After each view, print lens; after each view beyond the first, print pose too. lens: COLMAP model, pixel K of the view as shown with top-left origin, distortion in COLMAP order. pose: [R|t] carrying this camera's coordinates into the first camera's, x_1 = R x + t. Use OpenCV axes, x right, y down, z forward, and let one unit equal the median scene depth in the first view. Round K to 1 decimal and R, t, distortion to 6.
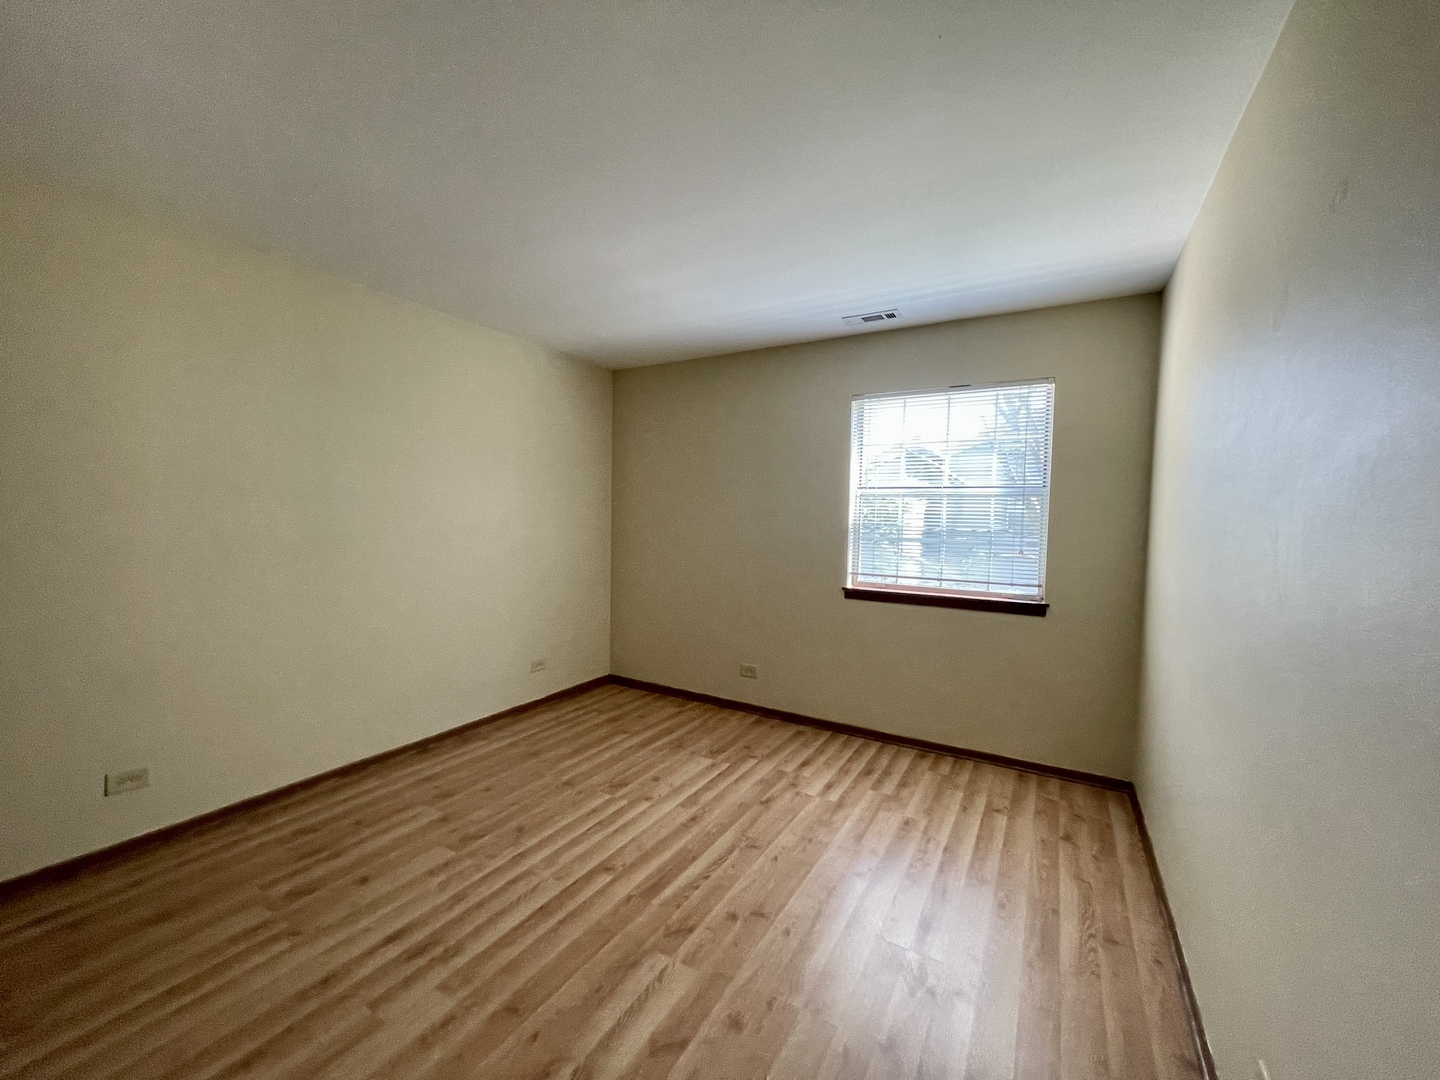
lens RADIAL K [[577.5, 0, 713.8], [0, 577.5, 540.6], [0, 0, 1]] dist [0.002127, 0.000516]
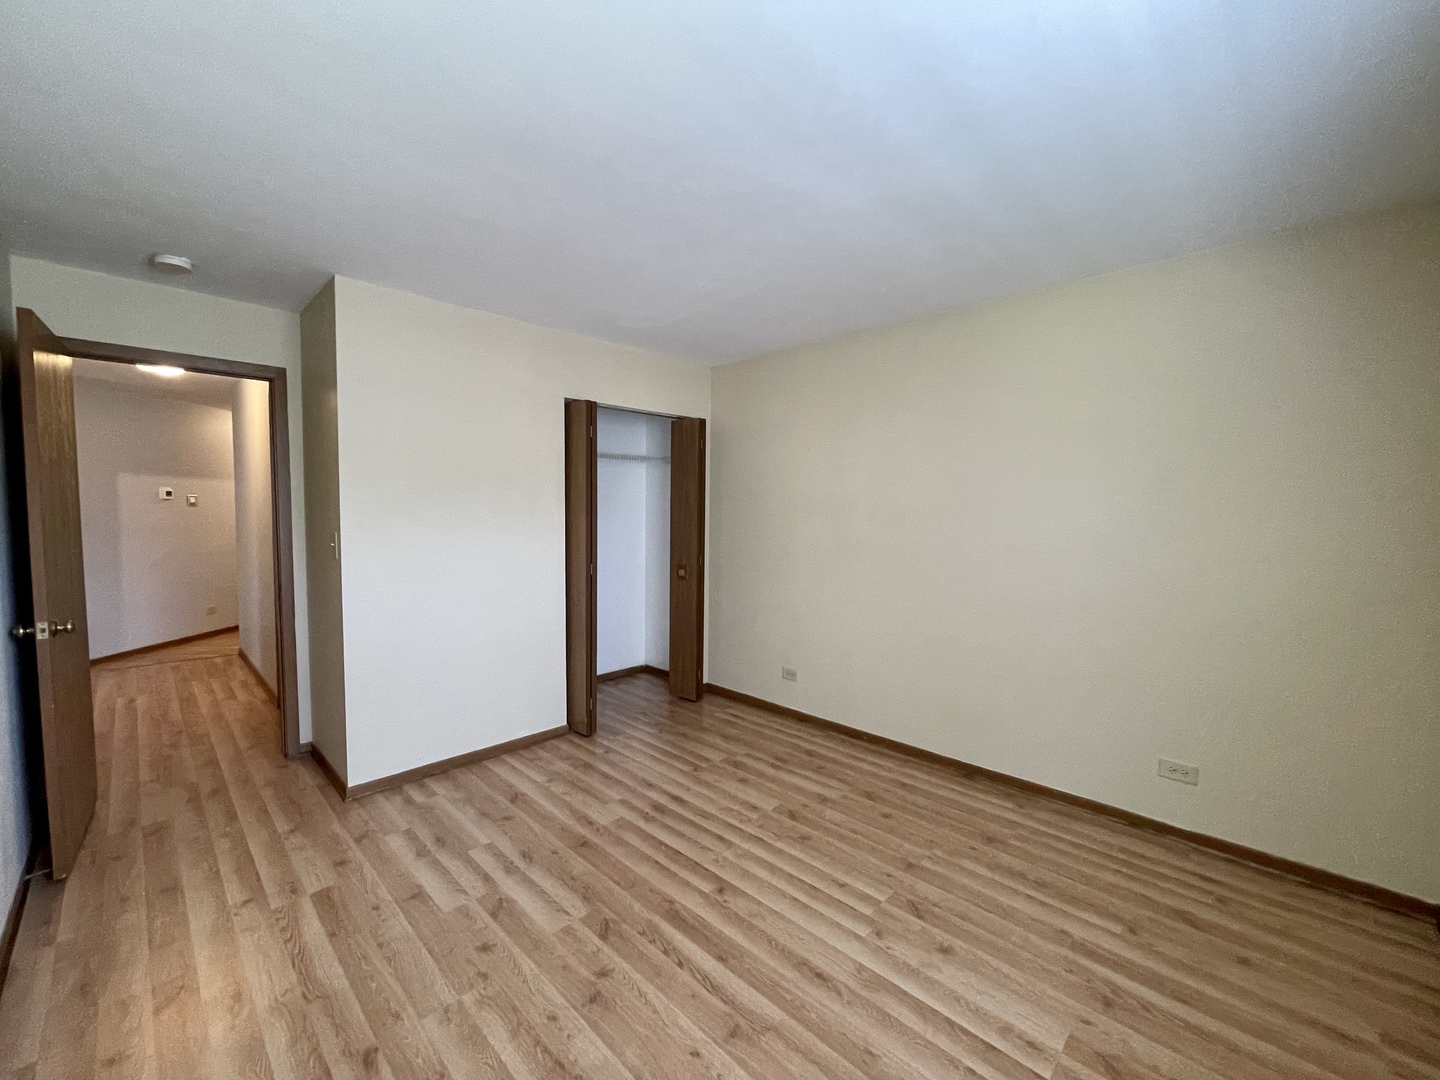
lens RADIAL K [[577.5, 0, 713.8], [0, 577.5, 540.6], [0, 0, 1]] dist [0.002127, 0.000516]
pose [[-0.229477, 0.031856, -0.972793, 0.650228], [-0.058202, 0.997227, 0.046385, -0.051406], [0.971572, 0.067263, -0.226987, 1.023715]]
